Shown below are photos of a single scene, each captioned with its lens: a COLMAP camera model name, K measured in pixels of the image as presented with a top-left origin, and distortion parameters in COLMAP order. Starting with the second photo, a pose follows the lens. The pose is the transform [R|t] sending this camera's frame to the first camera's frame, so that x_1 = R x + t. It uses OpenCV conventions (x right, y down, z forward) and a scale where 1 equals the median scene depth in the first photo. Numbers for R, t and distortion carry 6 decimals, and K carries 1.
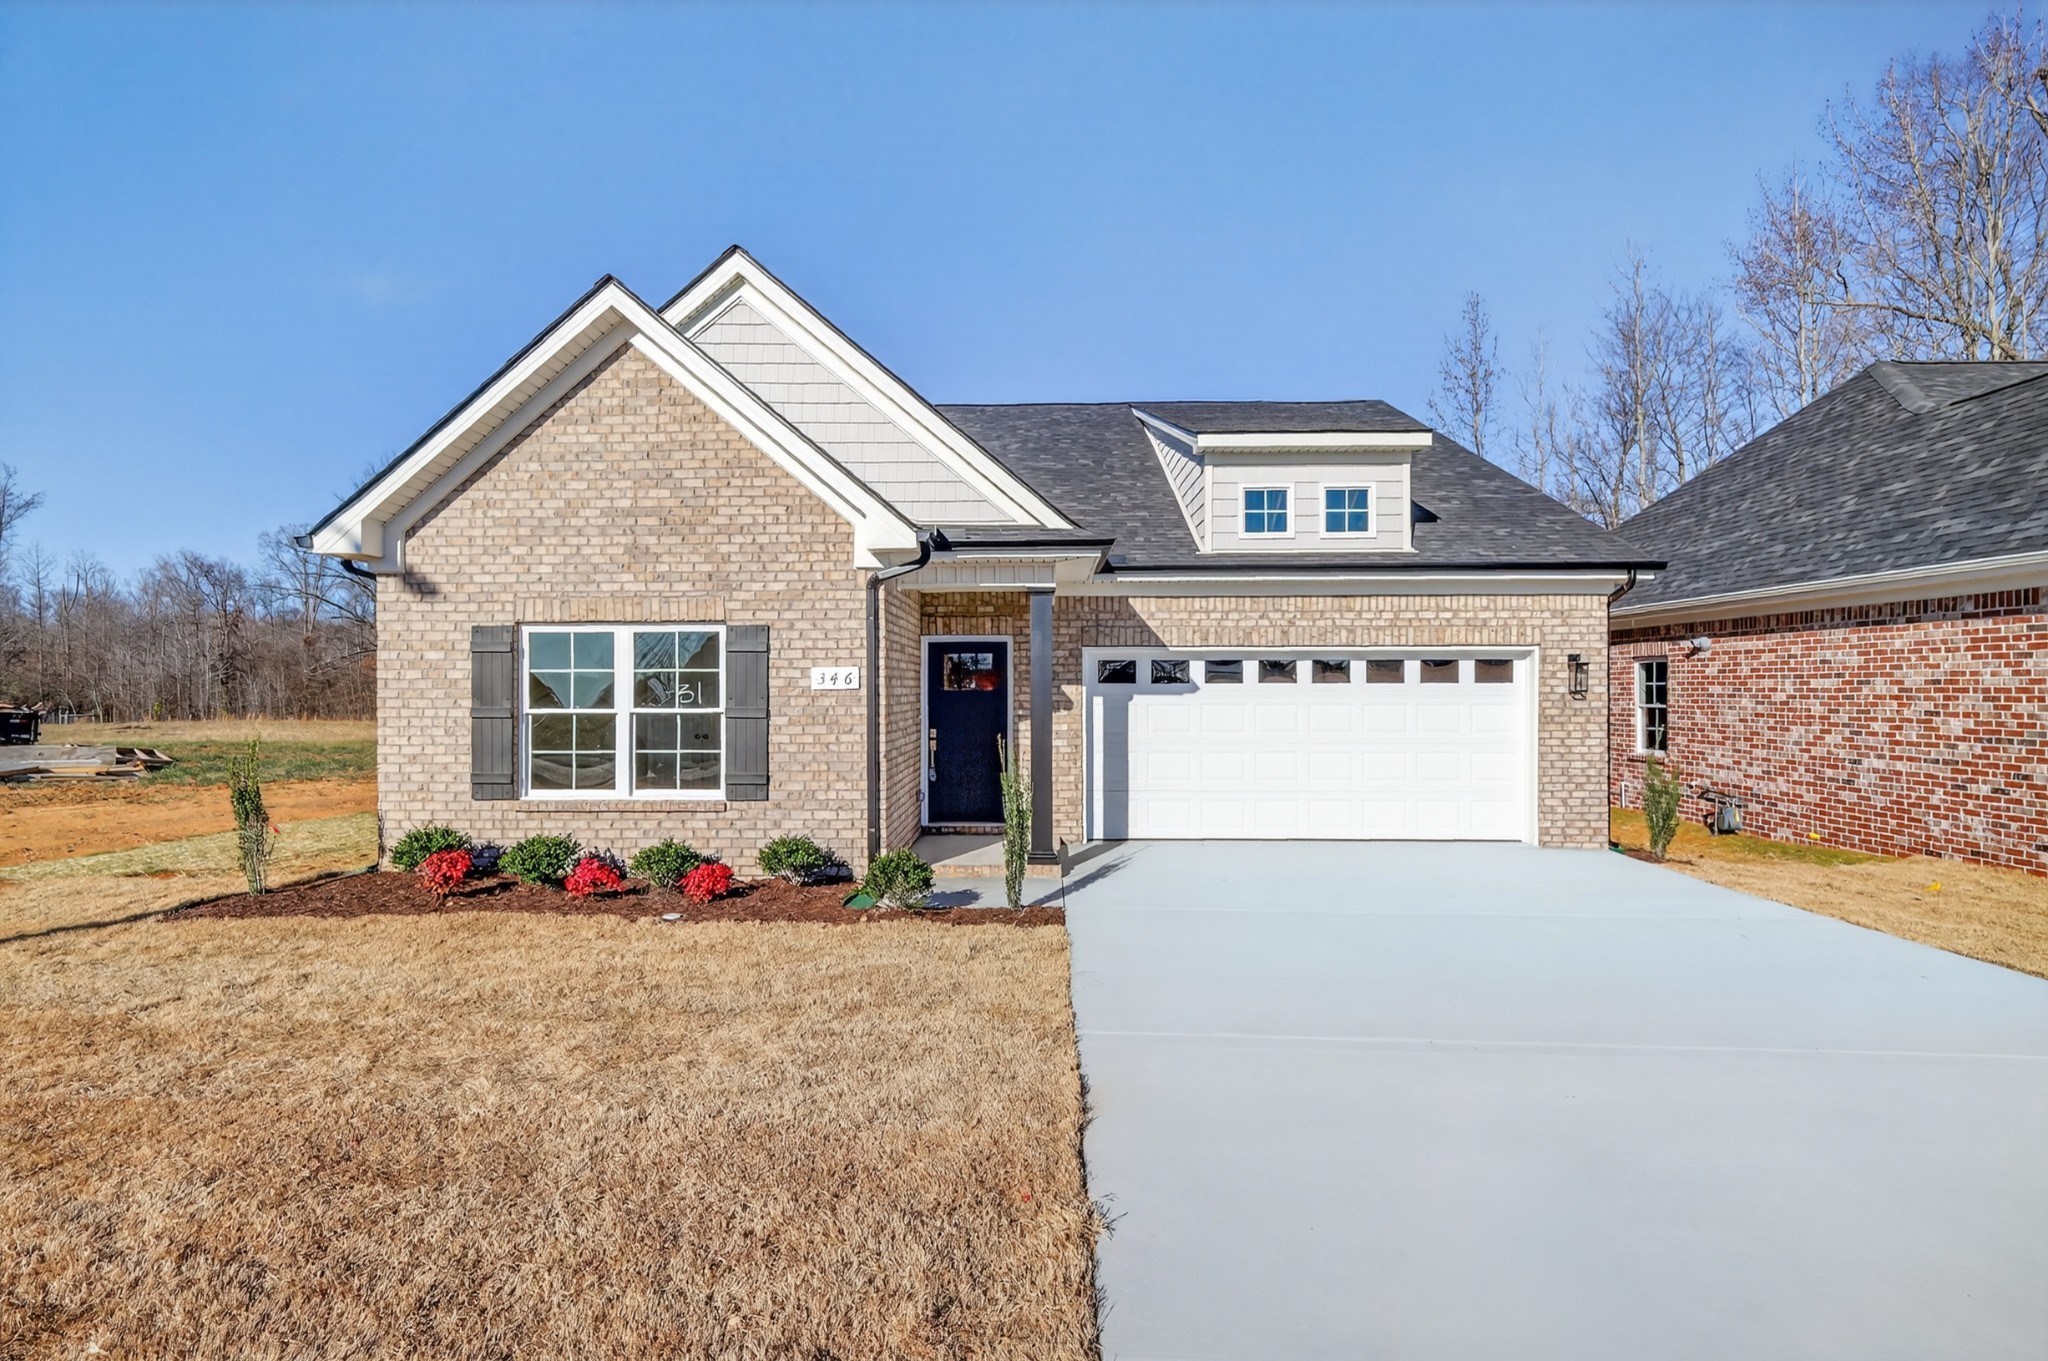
lens RADIAL K [[893.0, 0, 1023.4], [0, 893.0, 669.6], [0, 0, 1]] dist [0.002679, 0.000137]
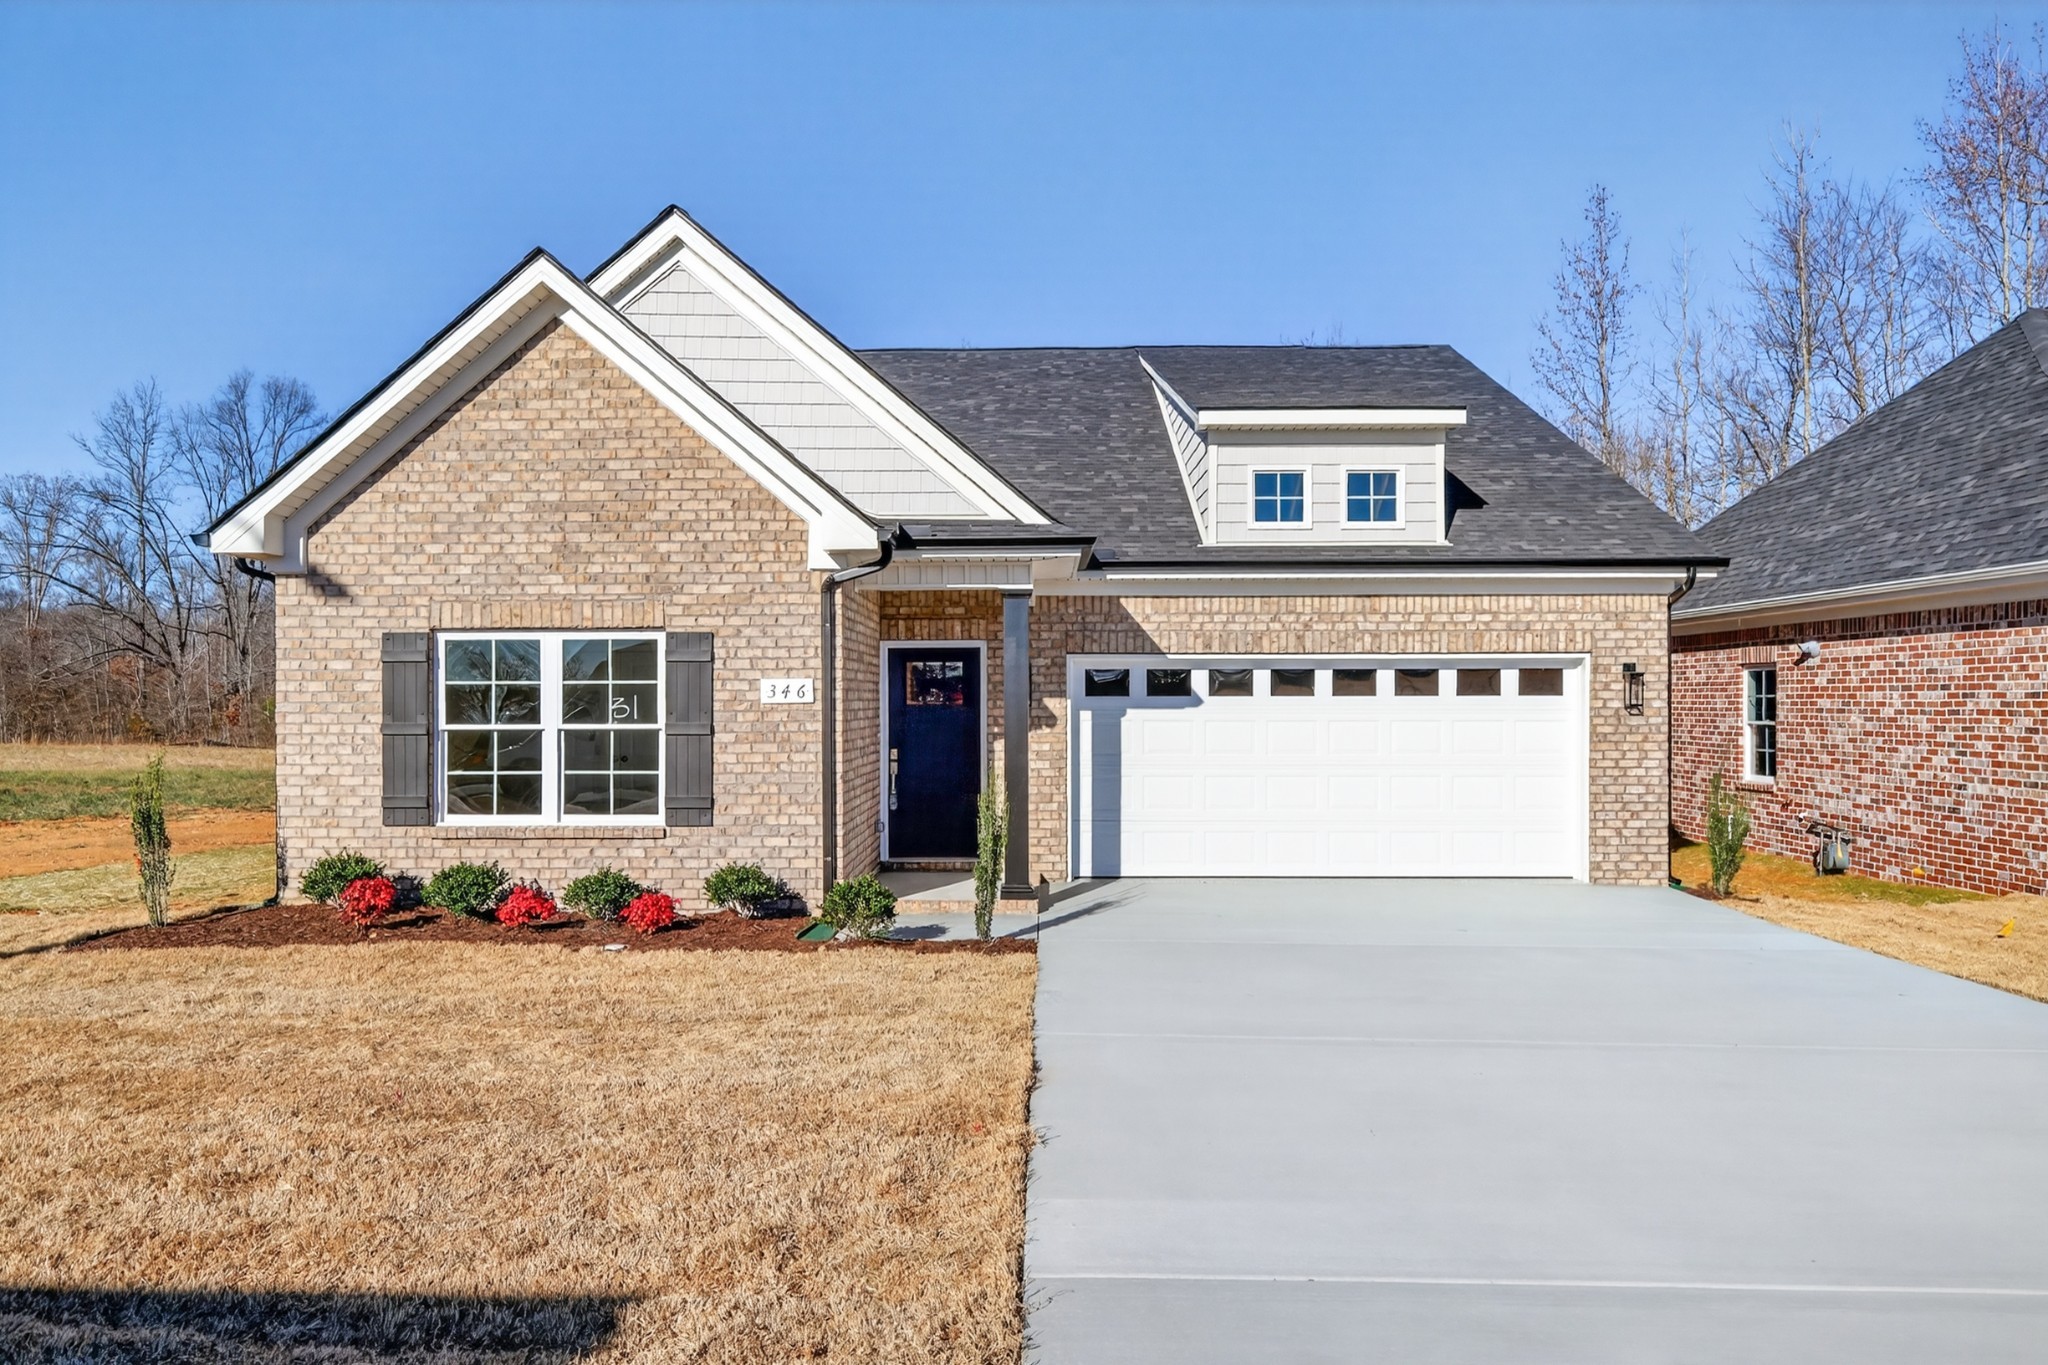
lens RADIAL K [[818.3, 0, 987.3], [0, 818.3, 685.0], [0, 0, 1]] dist [0.000207, -0.000019]
pose [[0.999972, 0.000390, 0.007535, -0.014332], [-0.000383, 0.999999, -0.000993, 0.004566], [-0.007535, 0.000990, 0.999971, 0.174644]]
